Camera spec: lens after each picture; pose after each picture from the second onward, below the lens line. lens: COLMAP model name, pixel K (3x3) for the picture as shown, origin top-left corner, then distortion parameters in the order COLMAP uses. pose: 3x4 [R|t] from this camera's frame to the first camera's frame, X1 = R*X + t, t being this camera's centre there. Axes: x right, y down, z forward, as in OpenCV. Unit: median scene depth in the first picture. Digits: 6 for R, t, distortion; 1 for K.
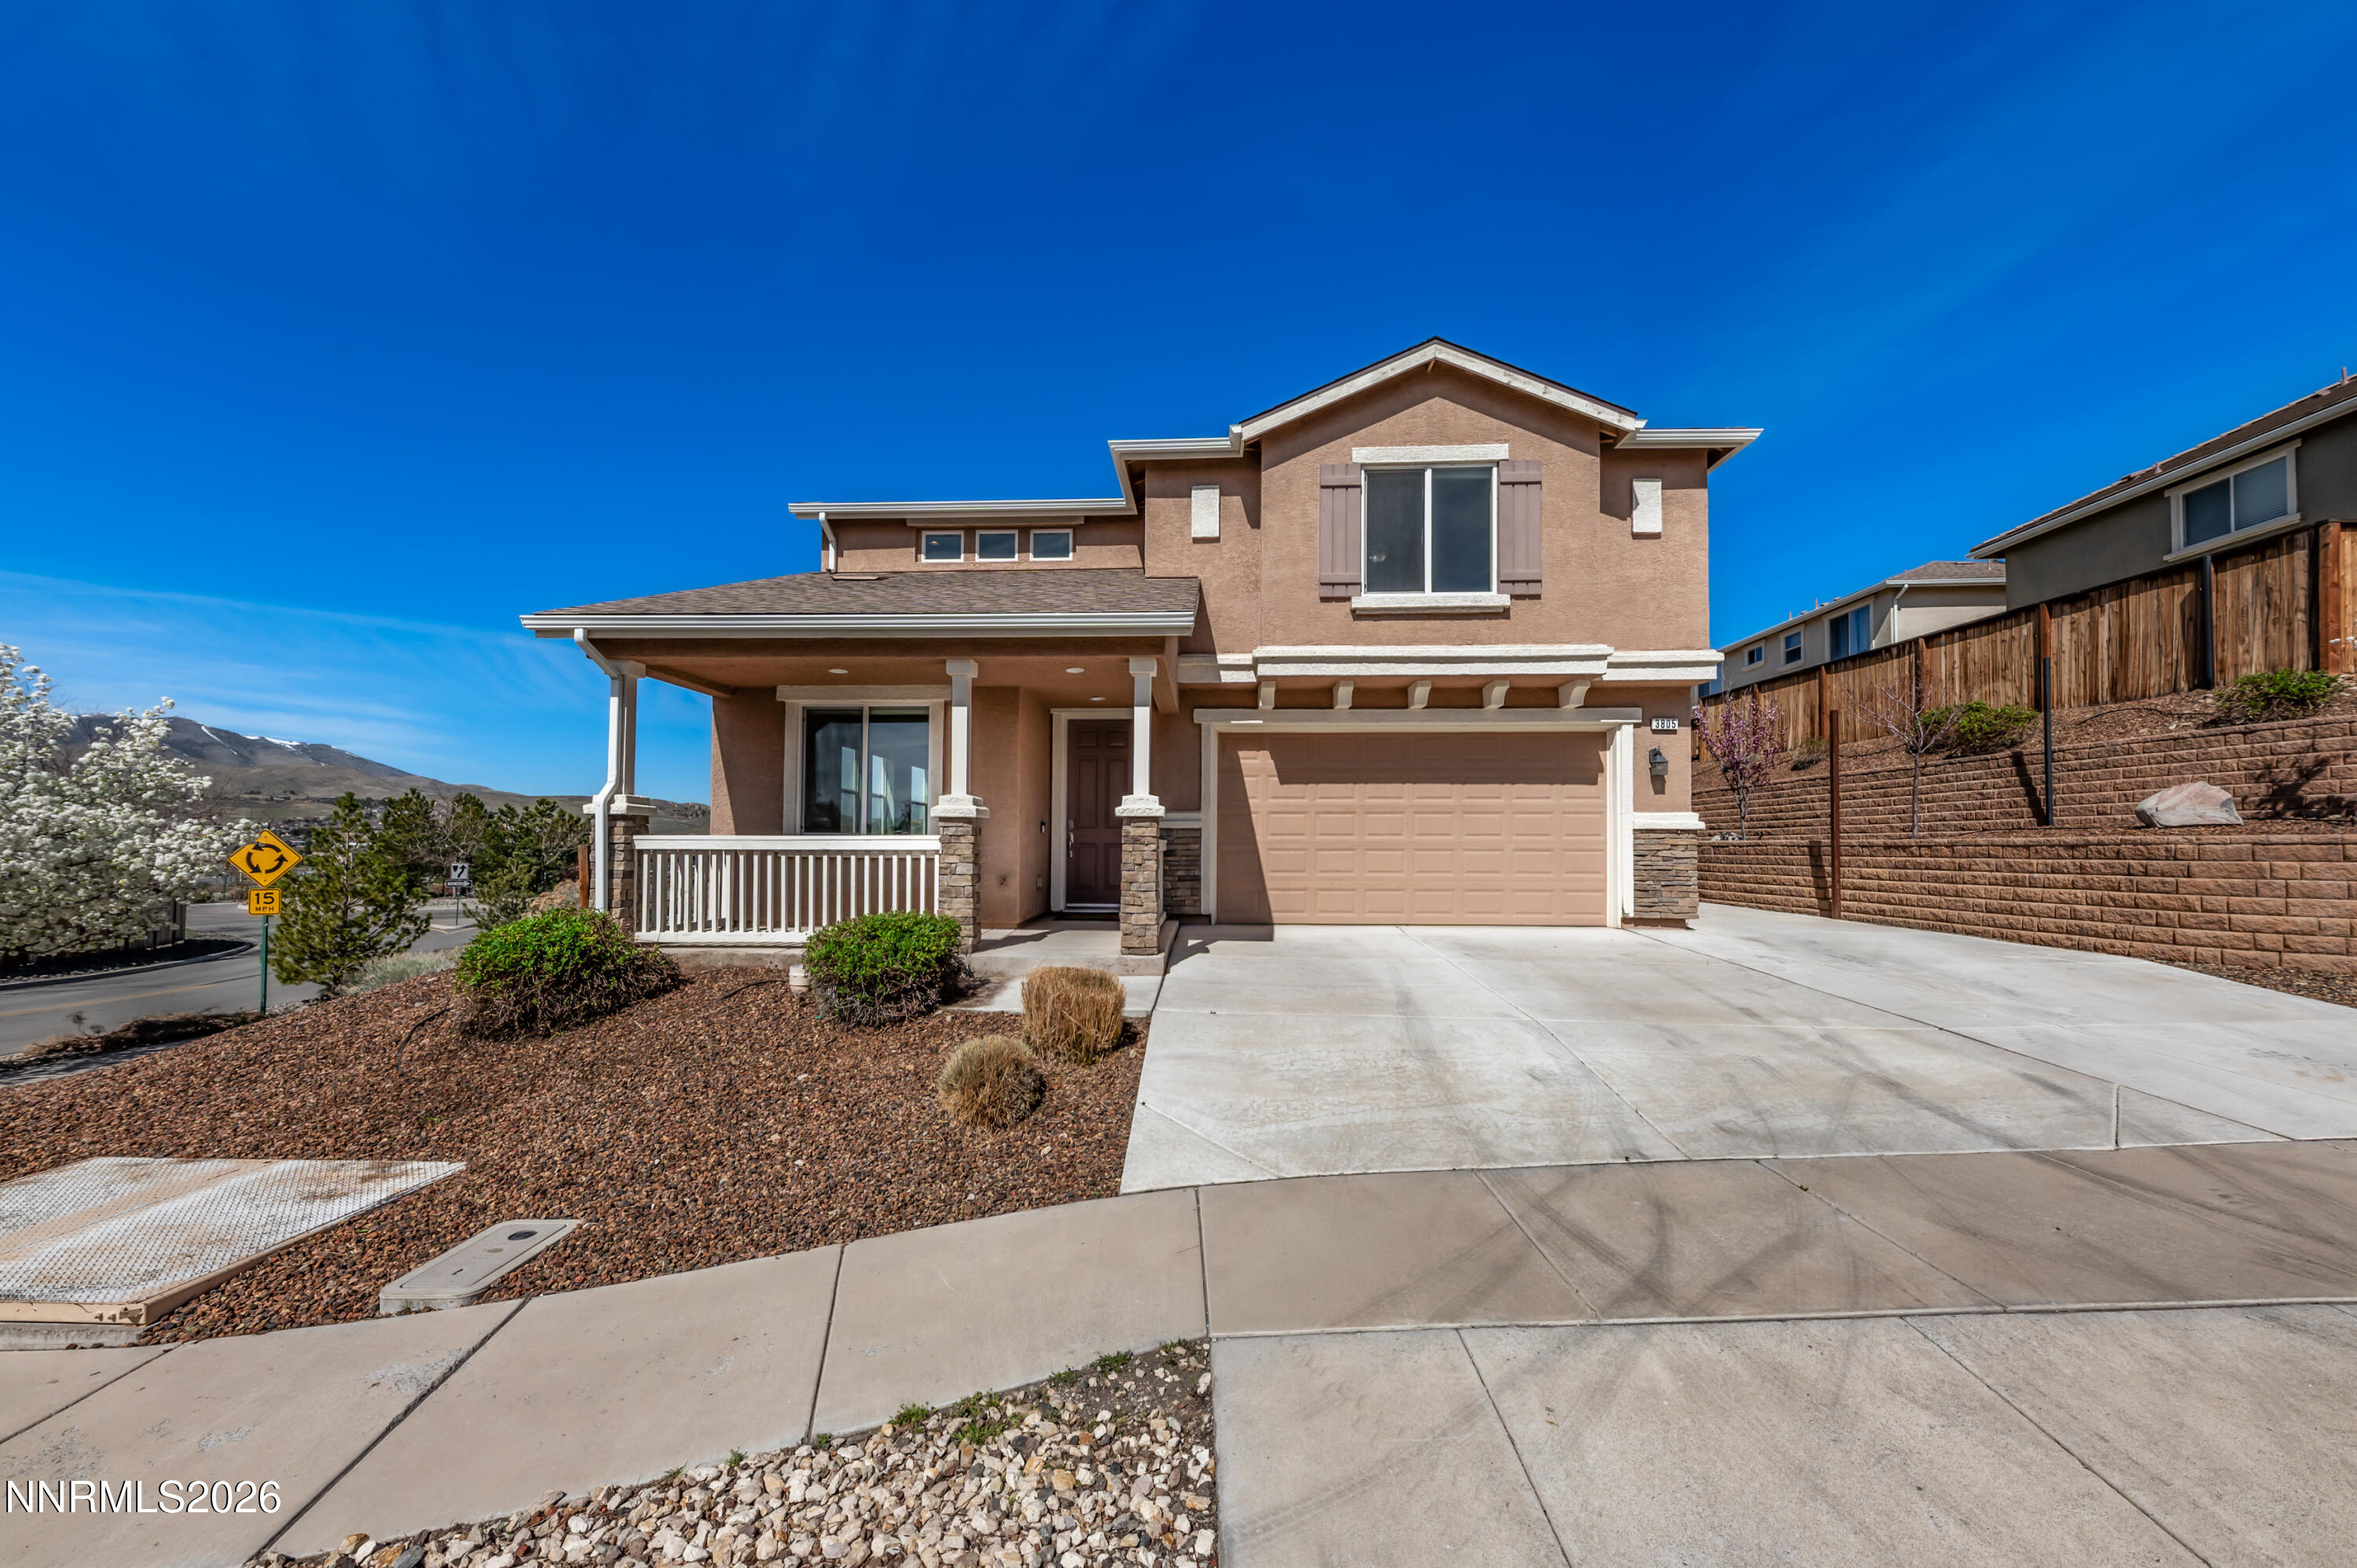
lens RADIAL K [[819.5, 0, 1204.1], [0, 819.5, 837.0], [0, 0, 1]] dist [0.003041, -0.001432]
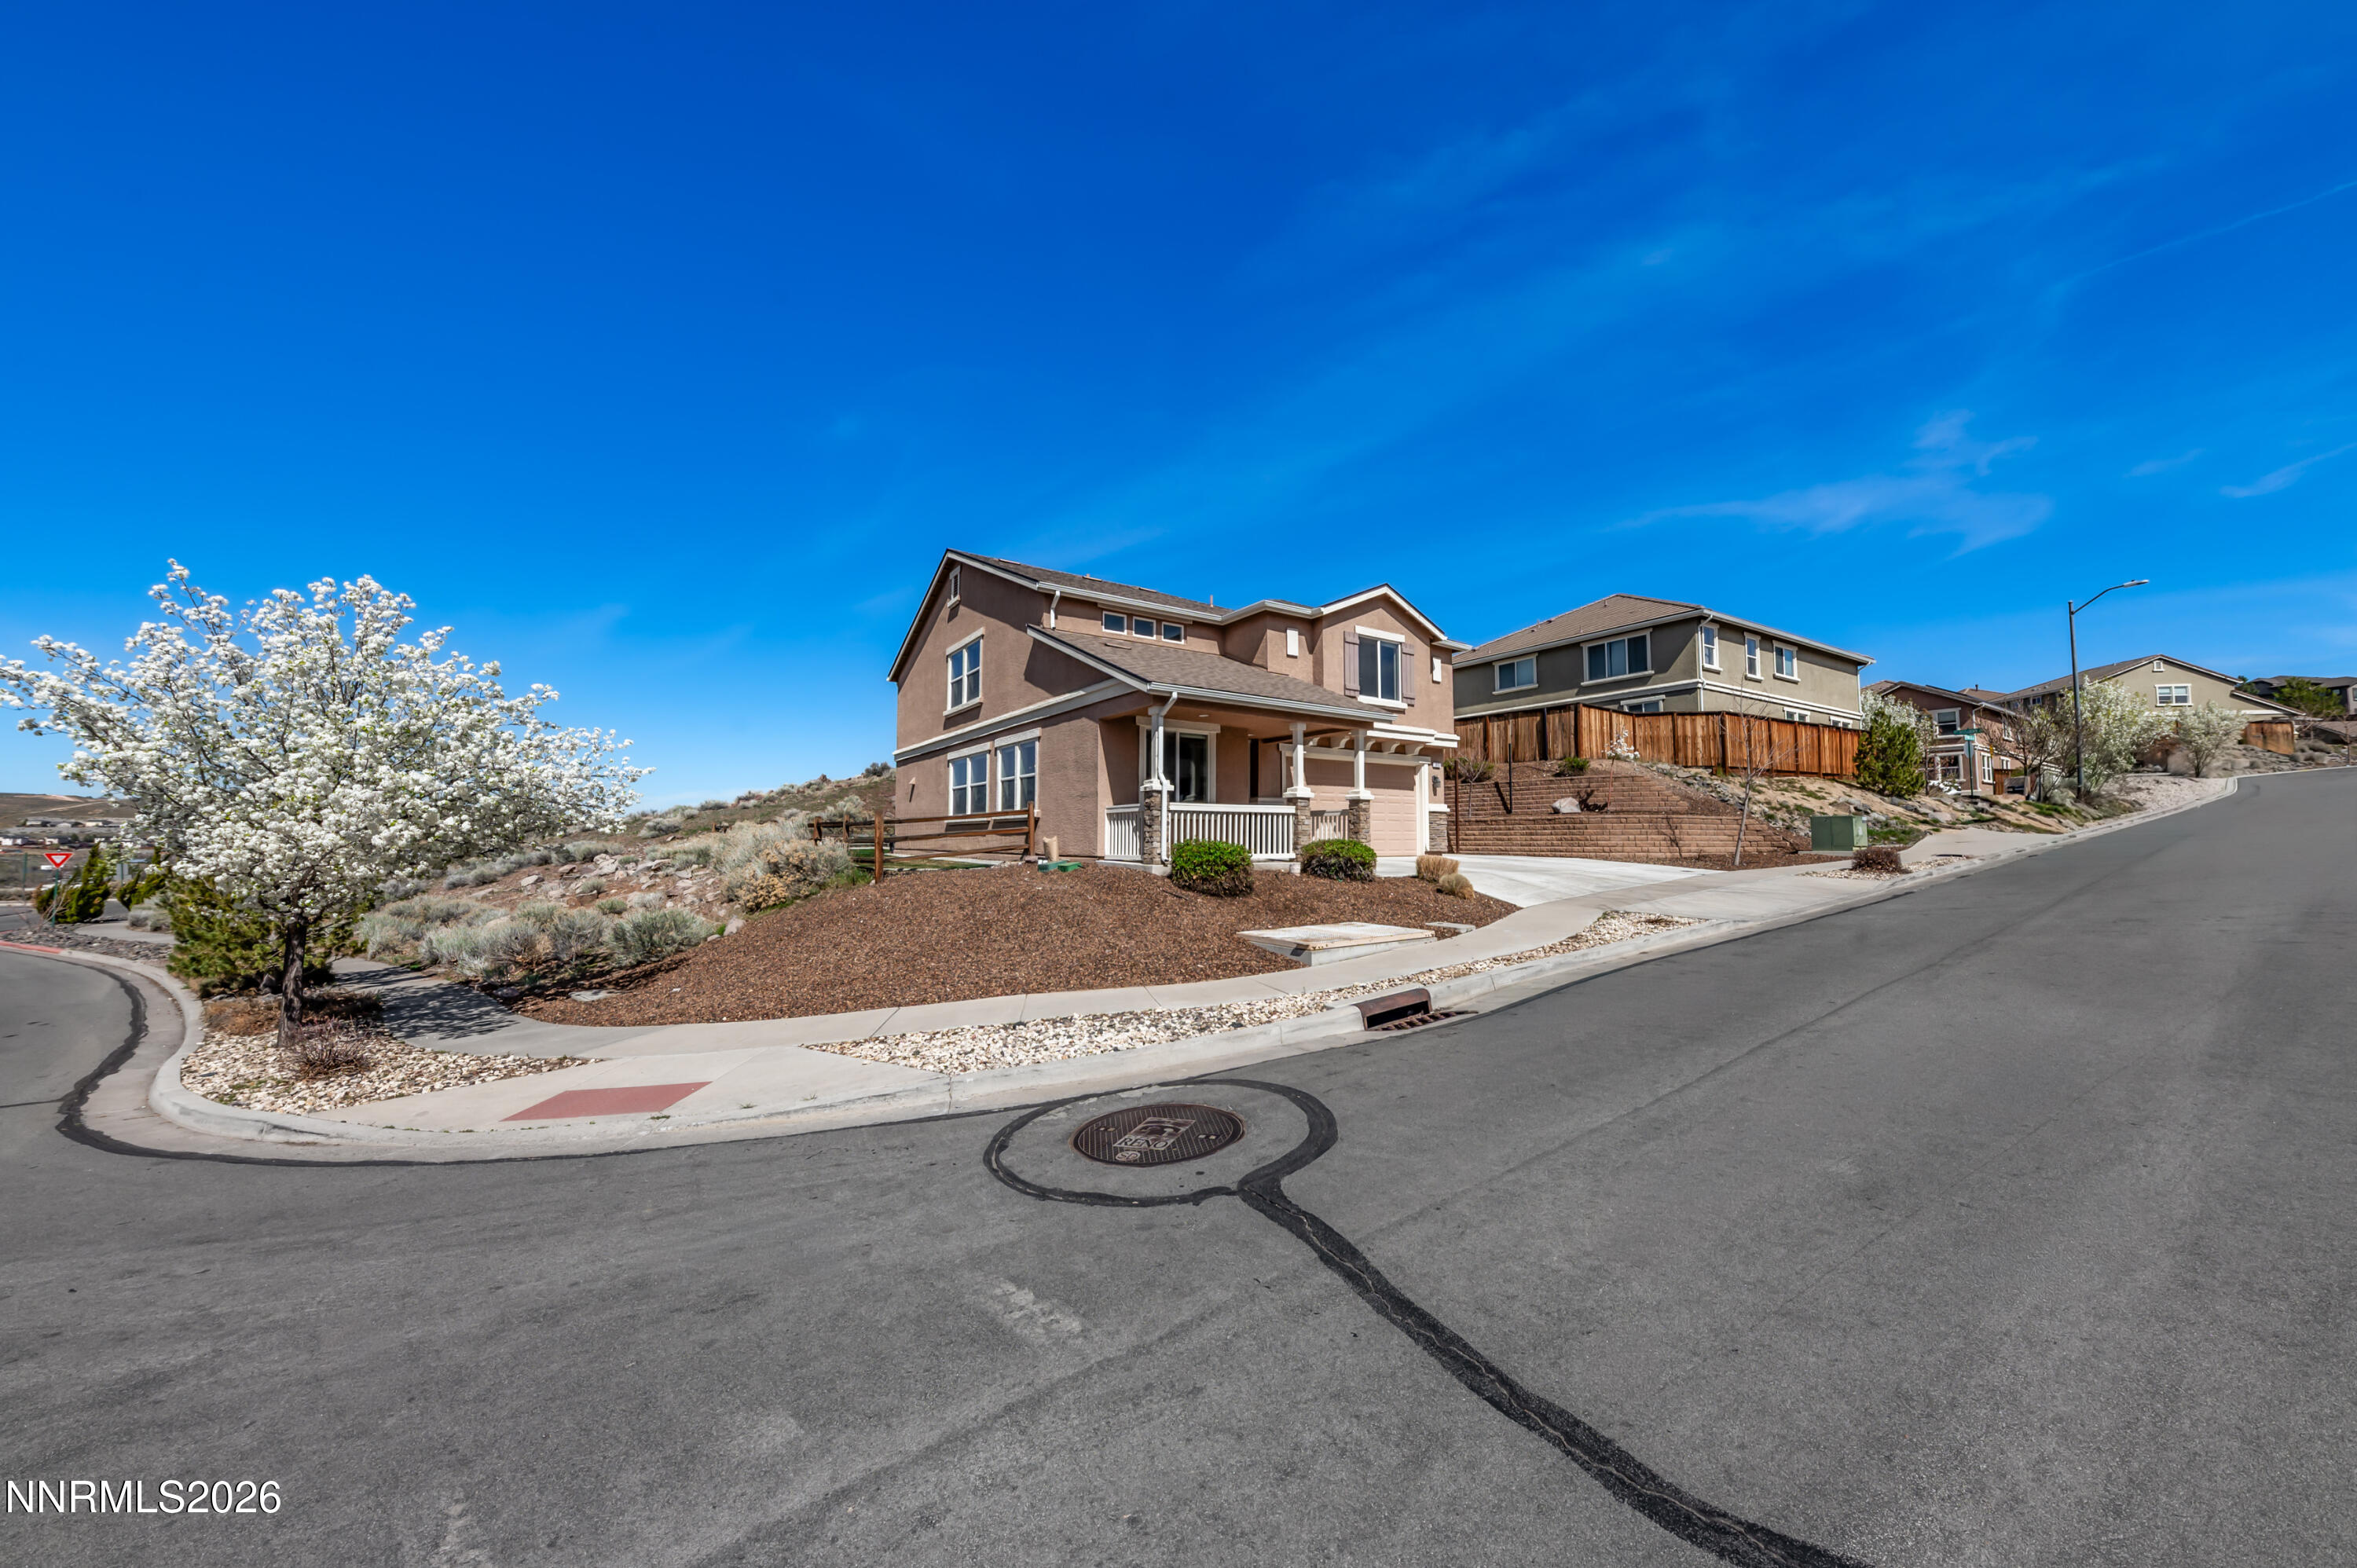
lens RADIAL K [[819.5, 0, 1181.9], [0, 819.5, 794.7], [0, 0, 1]] dist [0.003041, -0.001432]
pose [[0.794065, 0.030304, 0.607077, -1.397158], [-0.002483, 0.998910, -0.046616, 0.052343], [-0.607828, 0.035509, 0.793275, -0.364390]]
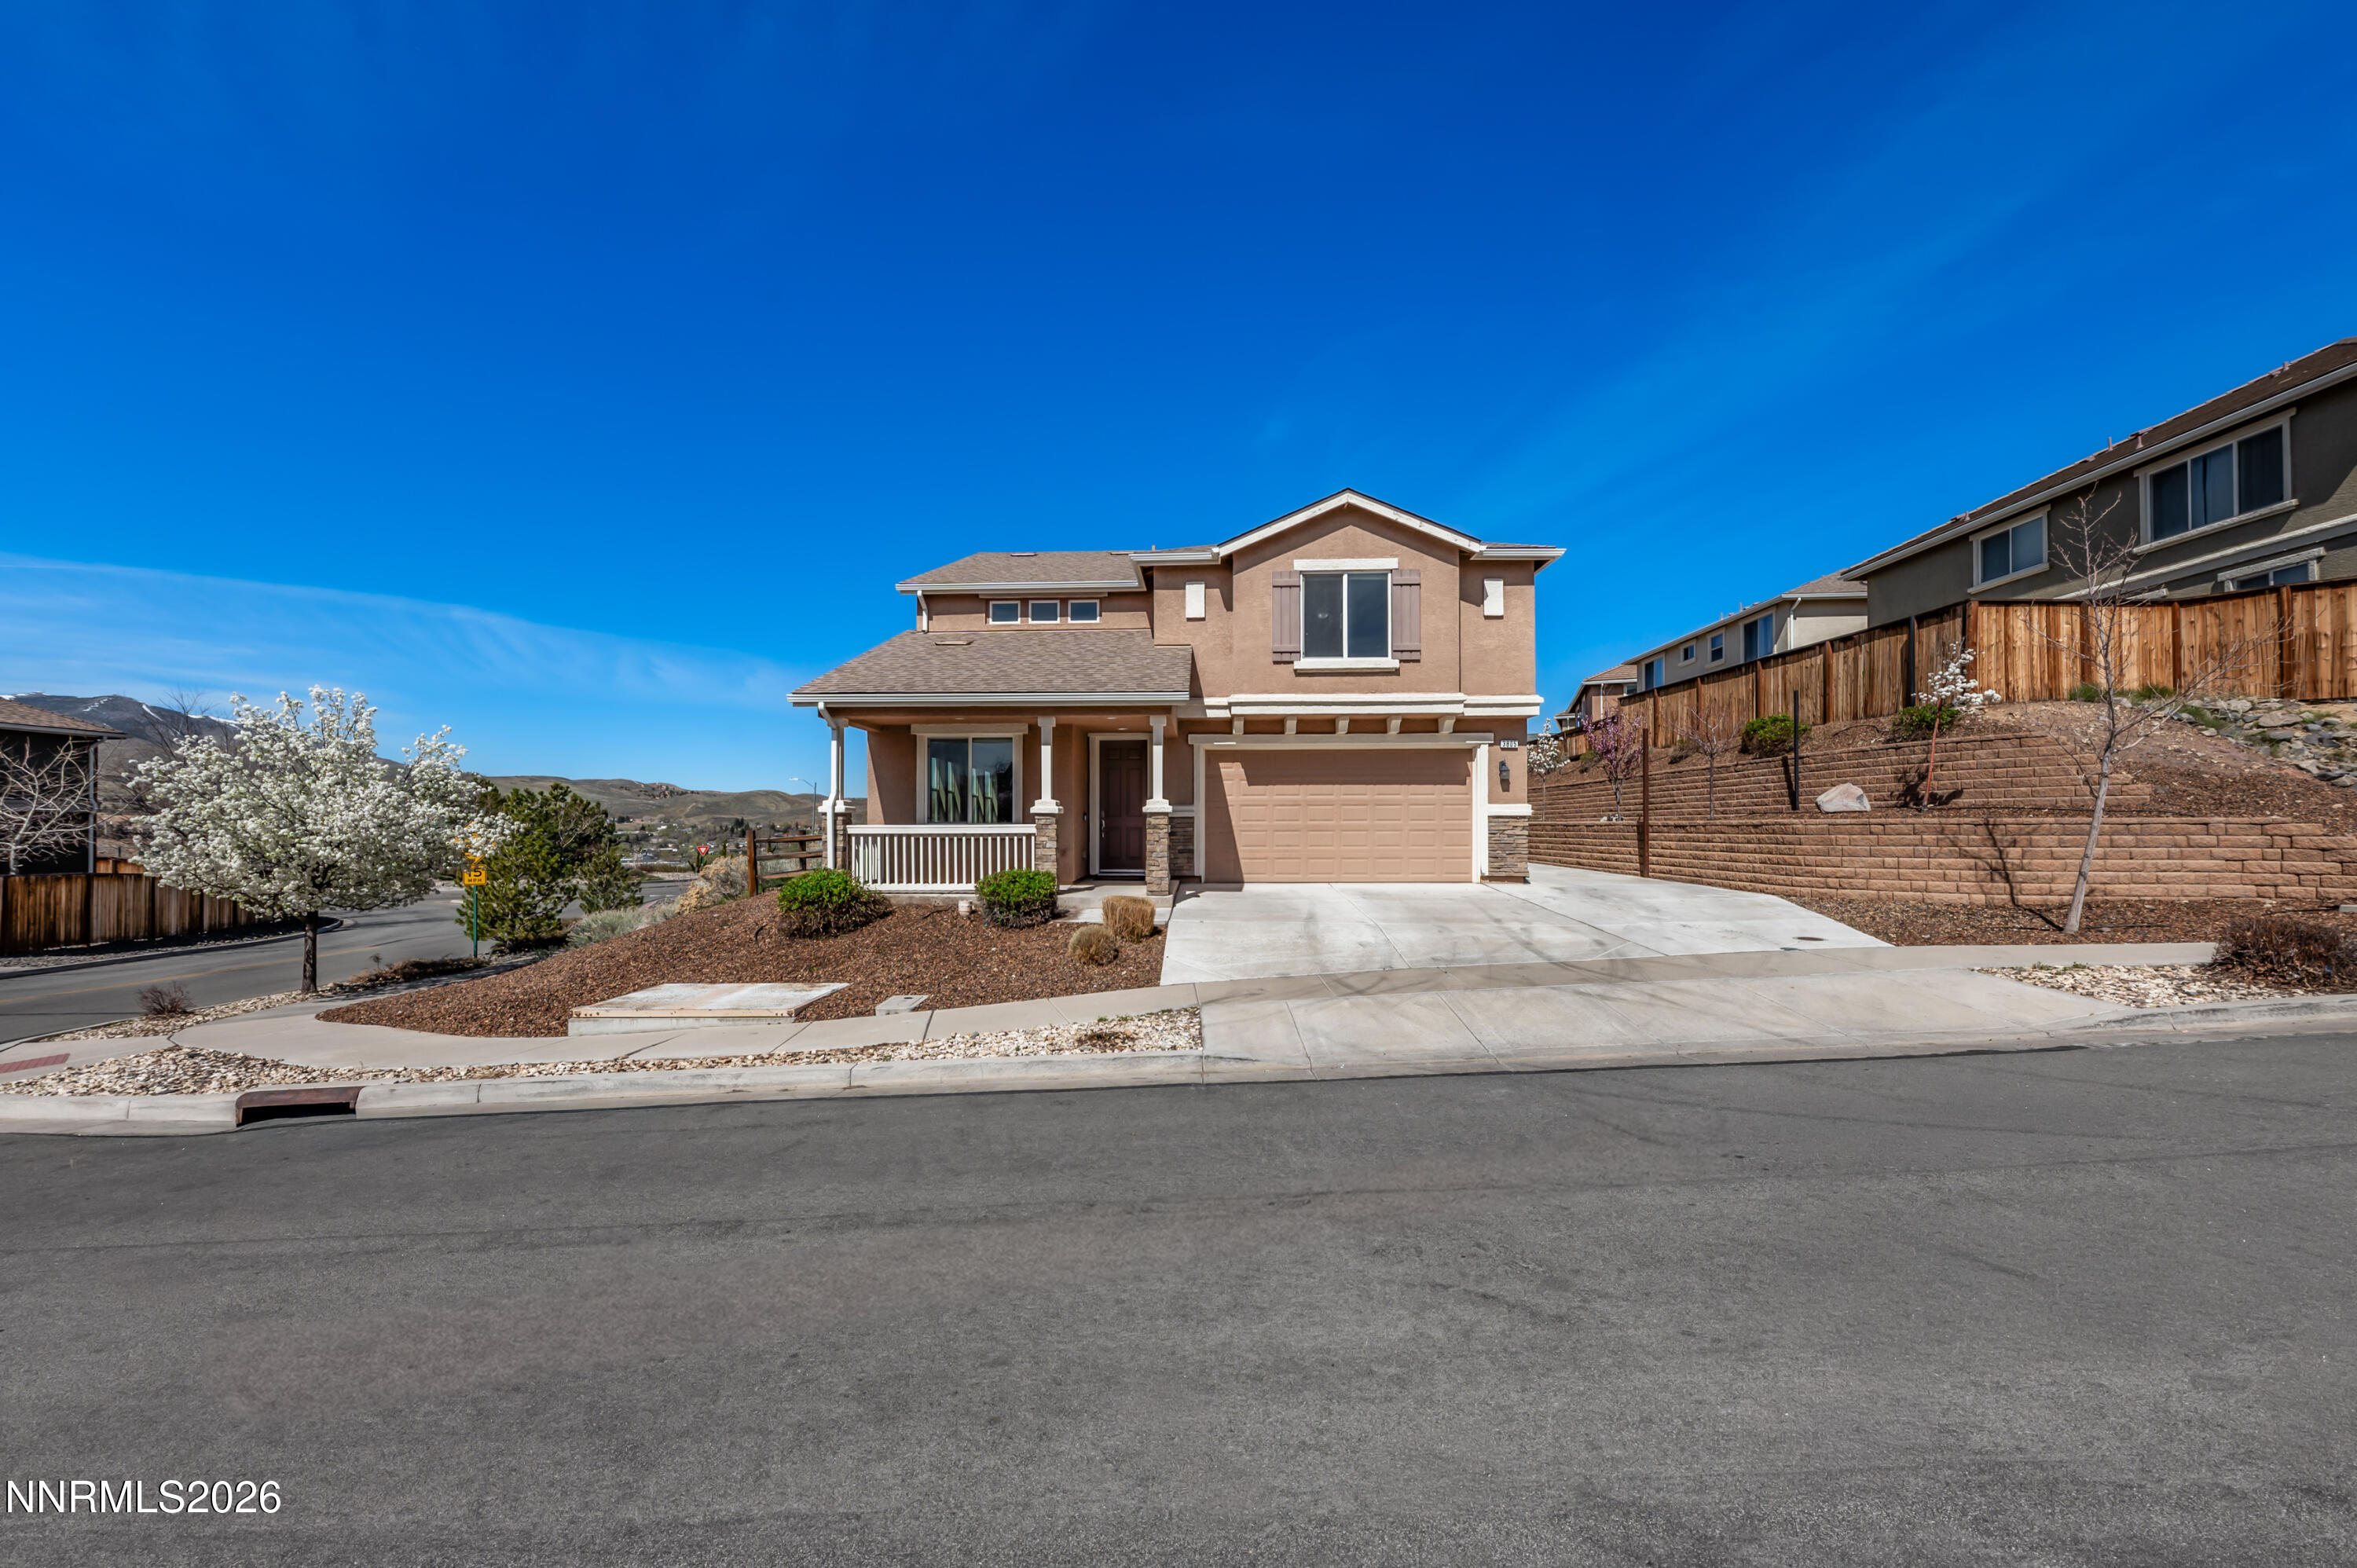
lens RADIAL K [[865.4, 0, 1199.4], [0, 865.4, 837.3], [0, 0, 1]] dist [0.000779, 0.000012]
pose [[0.999965, -0.006217, 0.005566, -0.002261], [0.006076, 0.999665, 0.025151, -0.013537], [-0.005721, -0.025116, 0.999668, -0.567791]]
